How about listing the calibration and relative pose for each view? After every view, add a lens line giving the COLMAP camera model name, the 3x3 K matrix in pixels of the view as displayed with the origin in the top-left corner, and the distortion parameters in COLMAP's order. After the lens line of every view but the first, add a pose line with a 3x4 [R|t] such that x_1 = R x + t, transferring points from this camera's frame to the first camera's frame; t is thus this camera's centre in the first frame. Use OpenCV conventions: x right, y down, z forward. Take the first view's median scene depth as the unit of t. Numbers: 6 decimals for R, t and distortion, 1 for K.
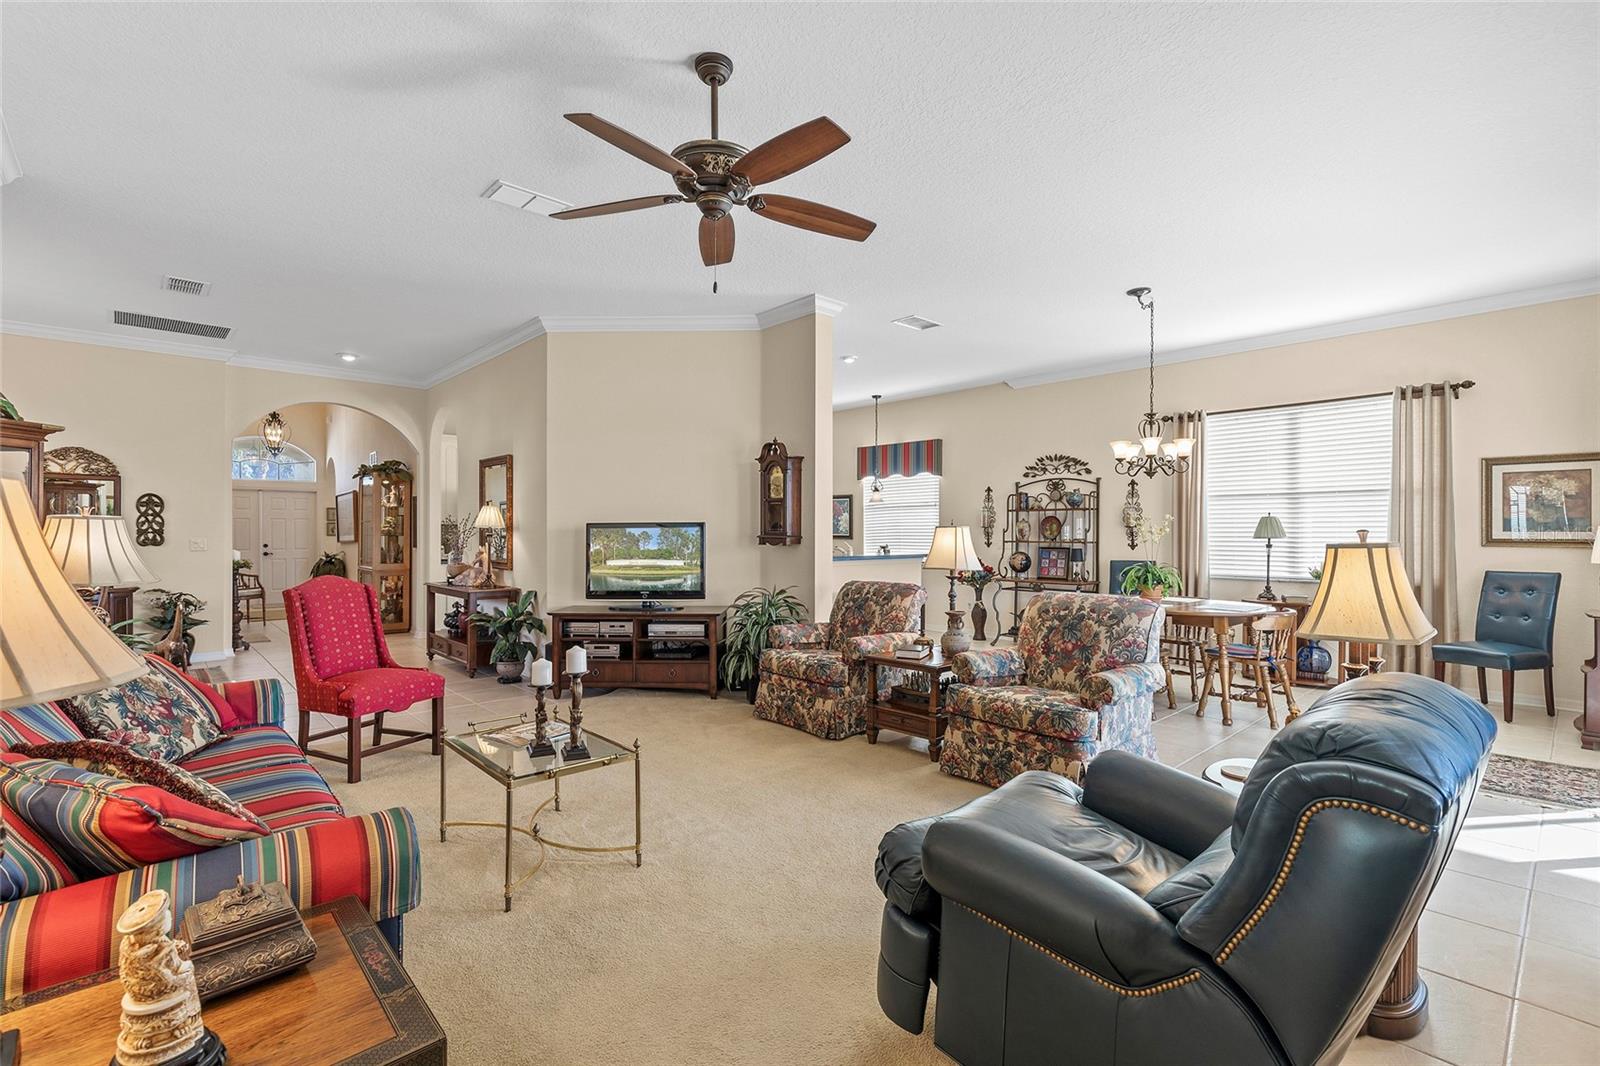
lens RADIAL K [[710.9, 0, 800.0], [0, 710.9, 533.0], [0, 0, 1]] dist [0.005787, -0.000356]
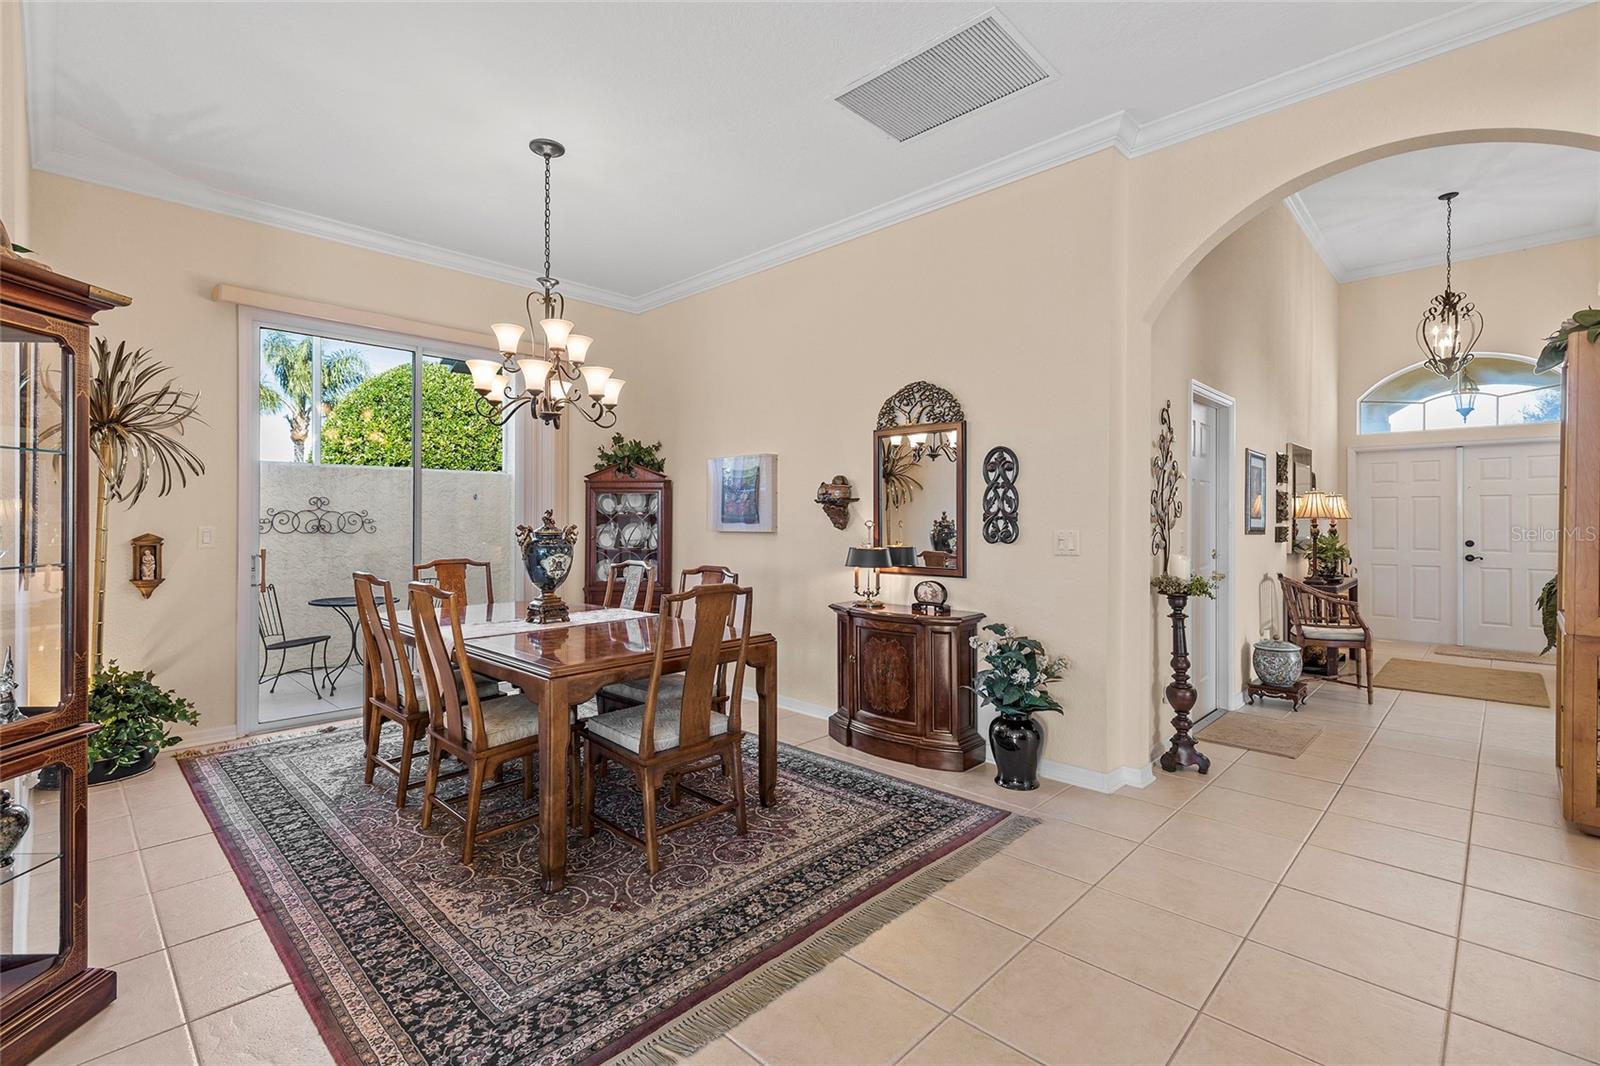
lens RADIAL K [[733.8, 0, 802.3], [0, 733.8, 522.7], [0, 0, 1]] dist [0.008642, -0.000238]
pose [[0.049759, 0.000943, -0.998761, -0.357281], [-0.003654, 0.999993, 0.000762, 0.002763], [0.998755, 0.003612, 0.049762, 0.820553]]
